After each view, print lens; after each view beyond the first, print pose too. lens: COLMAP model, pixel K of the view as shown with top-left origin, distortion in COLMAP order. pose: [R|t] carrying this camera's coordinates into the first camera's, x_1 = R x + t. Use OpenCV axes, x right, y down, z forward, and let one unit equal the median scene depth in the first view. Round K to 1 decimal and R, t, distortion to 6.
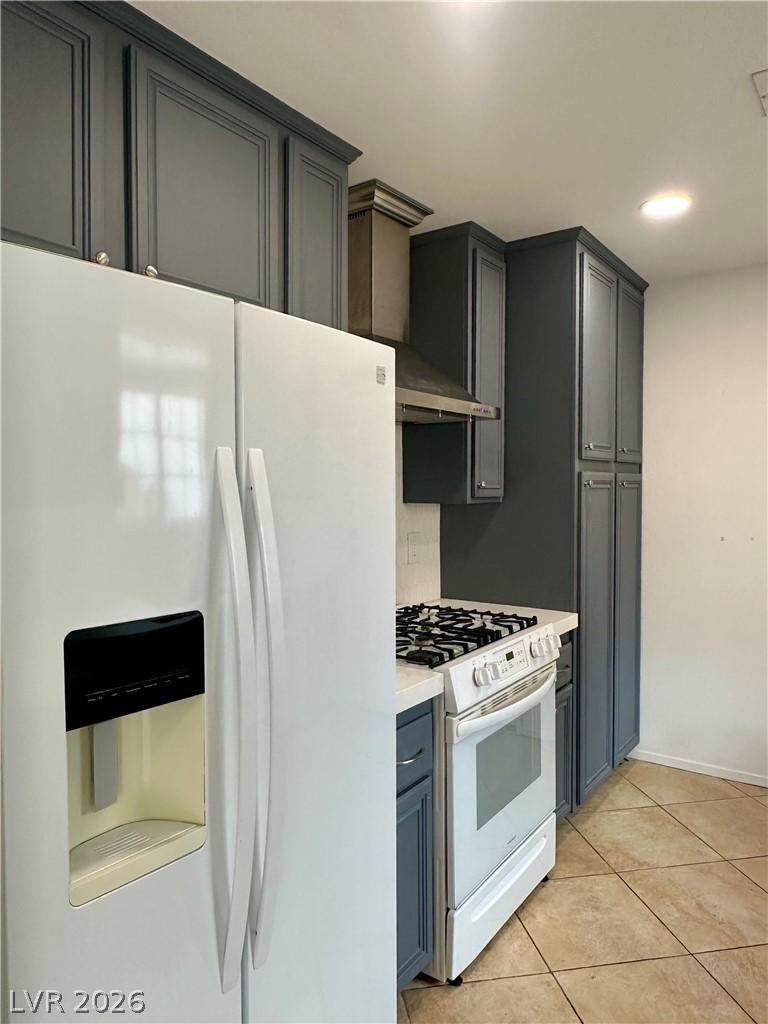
lens RADIAL K [[697.7, 0, 374.3], [0, 697.7, 506.6], [0, 0, 1]] dist [0.001171, 0.002624]
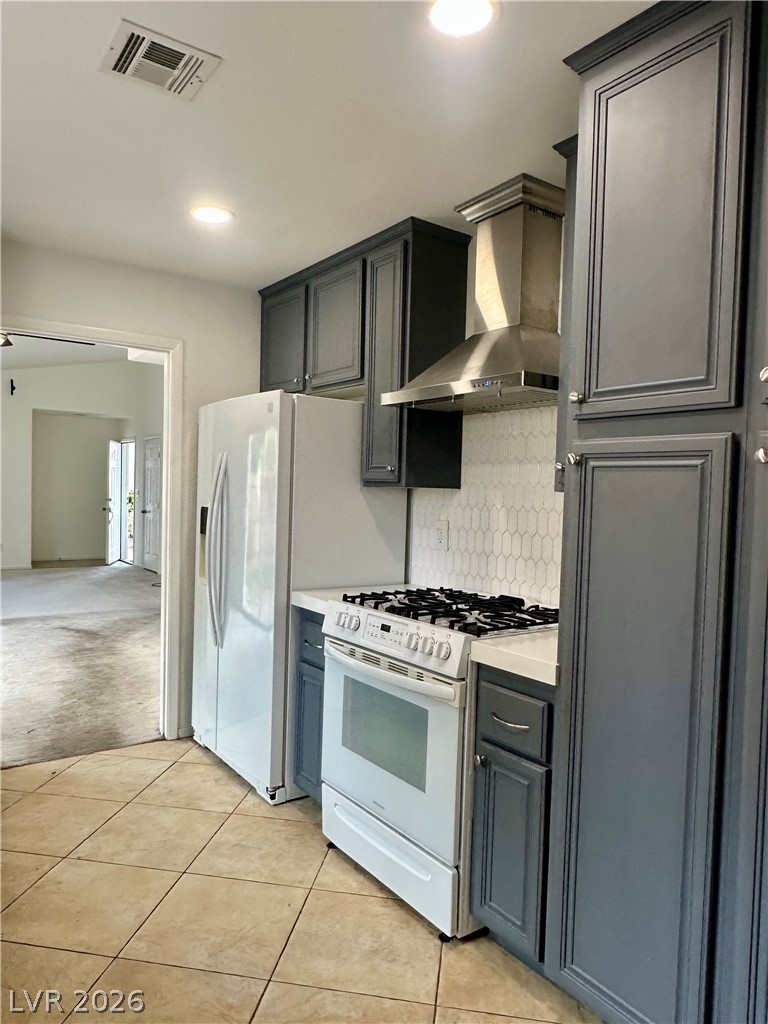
lens RADIAL K [[697.7, 0, 375.2], [0, 697.7, 512.7], [0, 0, 1]] dist [0.001171, 0.002624]
pose [[-0.309813, 0.033753, -0.950198, 1.274488], [-0.068984, 0.995938, 0.057870, -0.018775], [0.948292, 0.083477, -0.306226, 1.386008]]
